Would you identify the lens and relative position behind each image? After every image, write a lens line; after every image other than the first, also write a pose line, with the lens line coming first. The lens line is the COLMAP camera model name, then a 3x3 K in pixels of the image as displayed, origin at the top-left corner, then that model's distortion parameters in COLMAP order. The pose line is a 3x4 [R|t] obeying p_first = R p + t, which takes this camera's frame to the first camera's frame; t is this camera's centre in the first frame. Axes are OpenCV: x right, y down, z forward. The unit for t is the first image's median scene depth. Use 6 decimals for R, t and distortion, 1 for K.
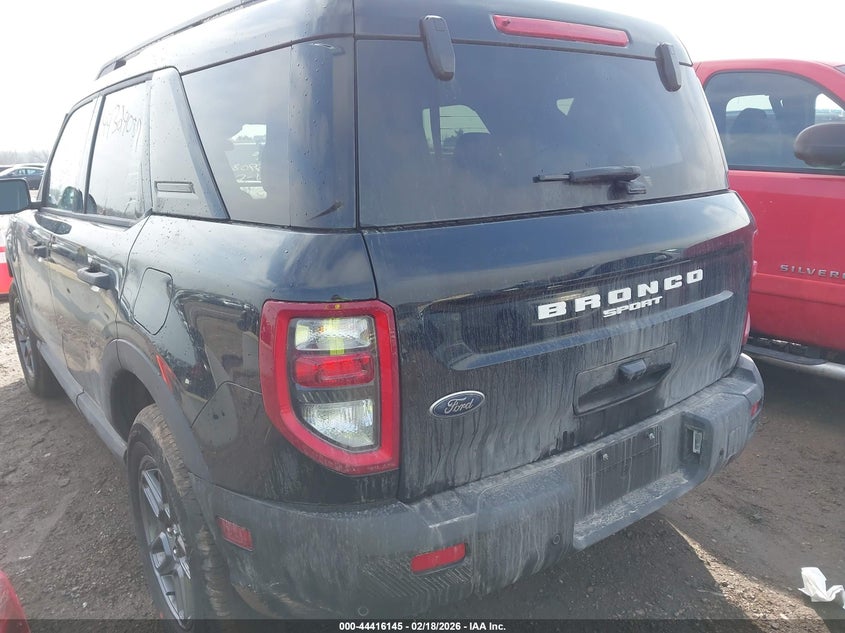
lens RADIAL K [[670.9, 0, 425.3], [0, 670.9, 313.6], [0, 0, 1]] dist [-0.004535, 0.016533]
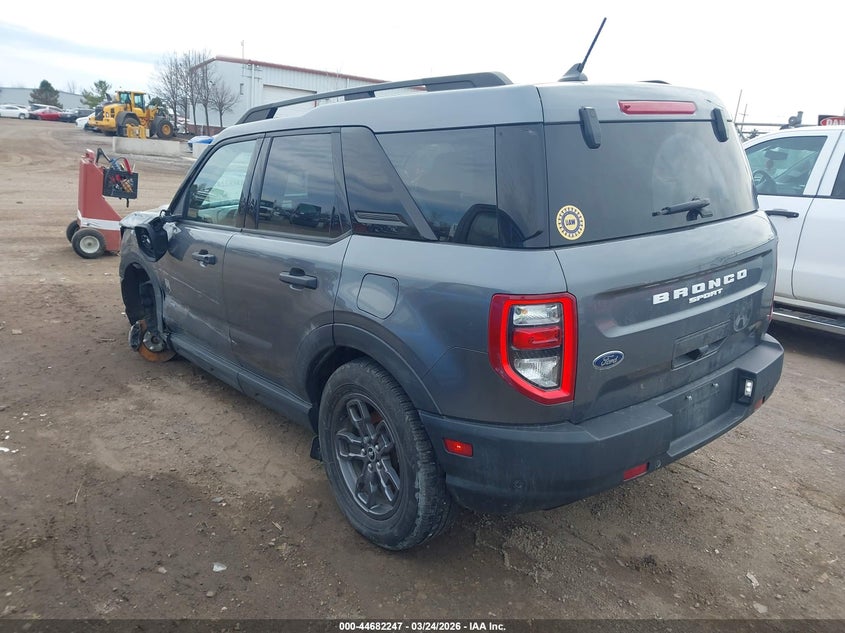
lens RADIAL K [[670.9, 0, 415.9], [0, 670.9, 318.5], [0, 0, 1]] dist [-0.004535, 0.016533]
pose [[0.999498, -0.013497, 0.028658, -0.369348], [0.013160, 0.999842, 0.011916, 0.013962], [-0.028815, -0.011533, 0.999518, -0.449130]]
